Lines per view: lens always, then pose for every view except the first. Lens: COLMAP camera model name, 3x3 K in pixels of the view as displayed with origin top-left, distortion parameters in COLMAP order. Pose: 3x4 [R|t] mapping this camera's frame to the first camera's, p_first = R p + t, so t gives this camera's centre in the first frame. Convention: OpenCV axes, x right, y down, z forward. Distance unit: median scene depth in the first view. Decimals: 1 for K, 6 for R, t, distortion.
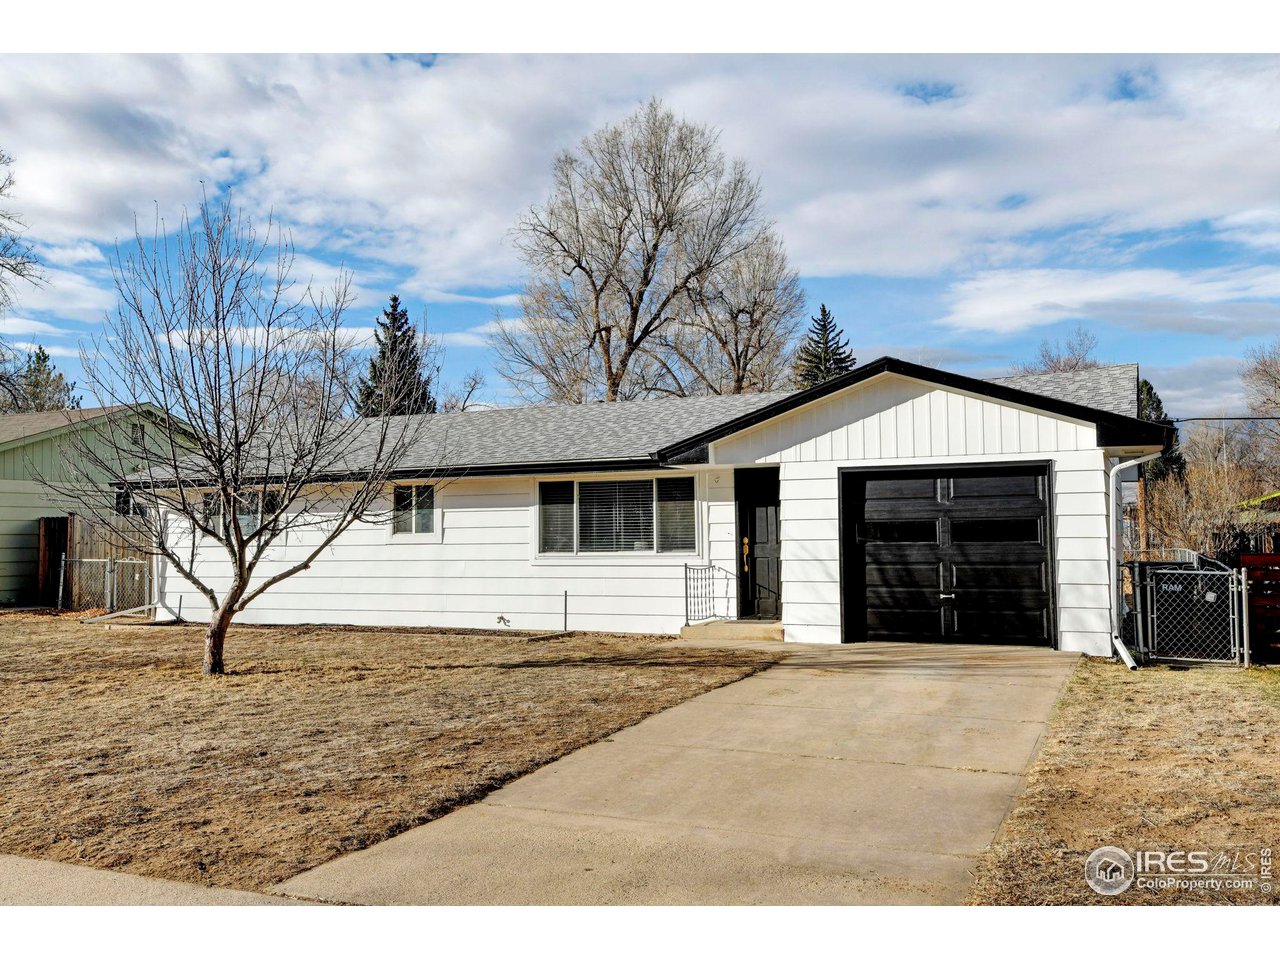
lens RADIAL K [[1144.9, 0, 640.0], [0, 1144.9, 480.0], [0, 0, 1]] dist [0.019377, 0.012031]
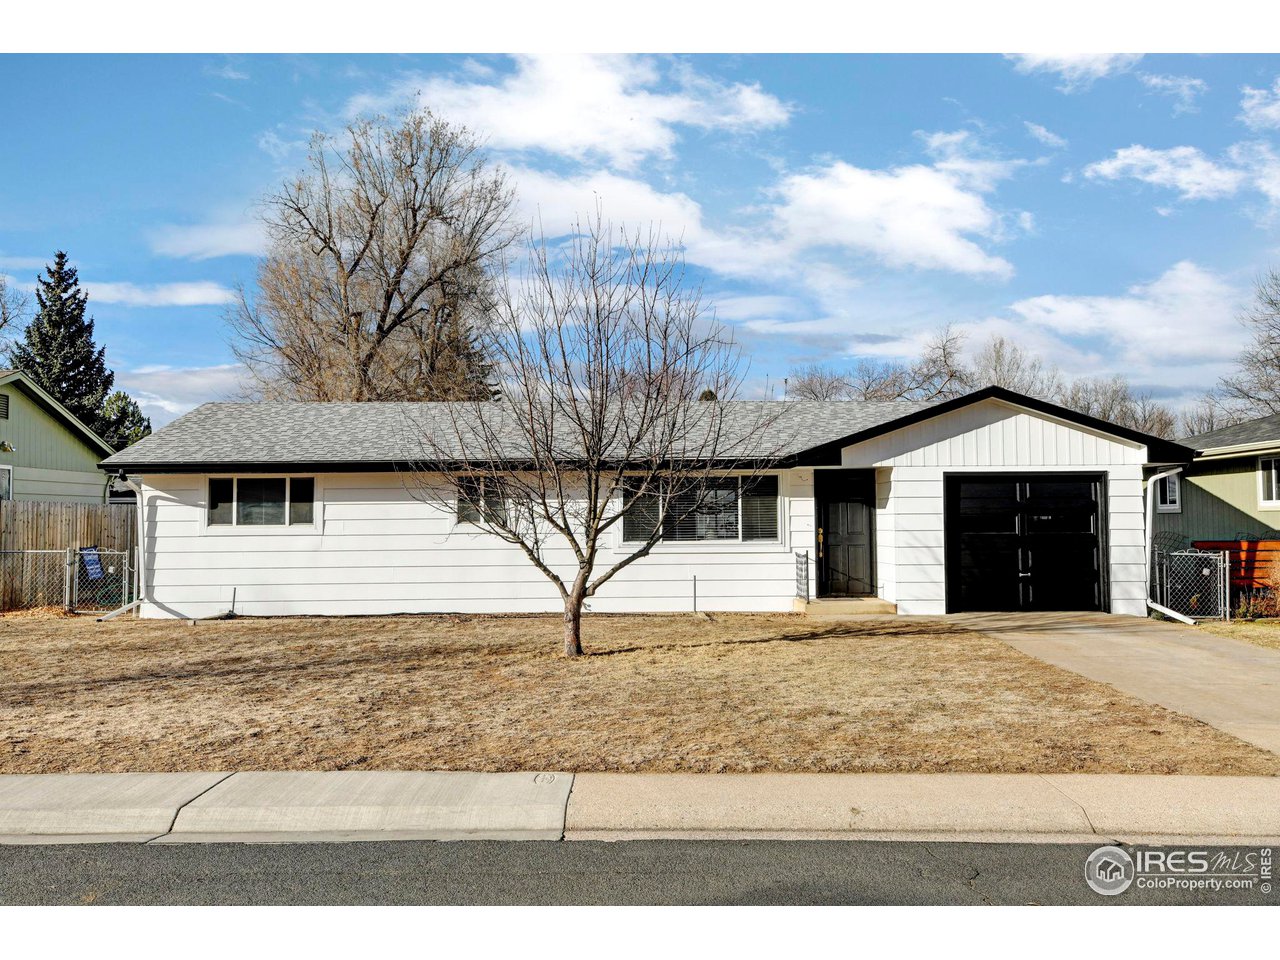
lens RADIAL K [[1144.9, 0, 640.0], [0, 1144.9, 480.0], [0, 0, 1]] dist [0.019377, 0.012031]
pose [[0.906454, 0.020519, 0.421805, -0.643138], [-0.024540, 0.999690, 0.004106, 0.000507], [-0.421590, -0.014073, 0.906677, 0.016287]]
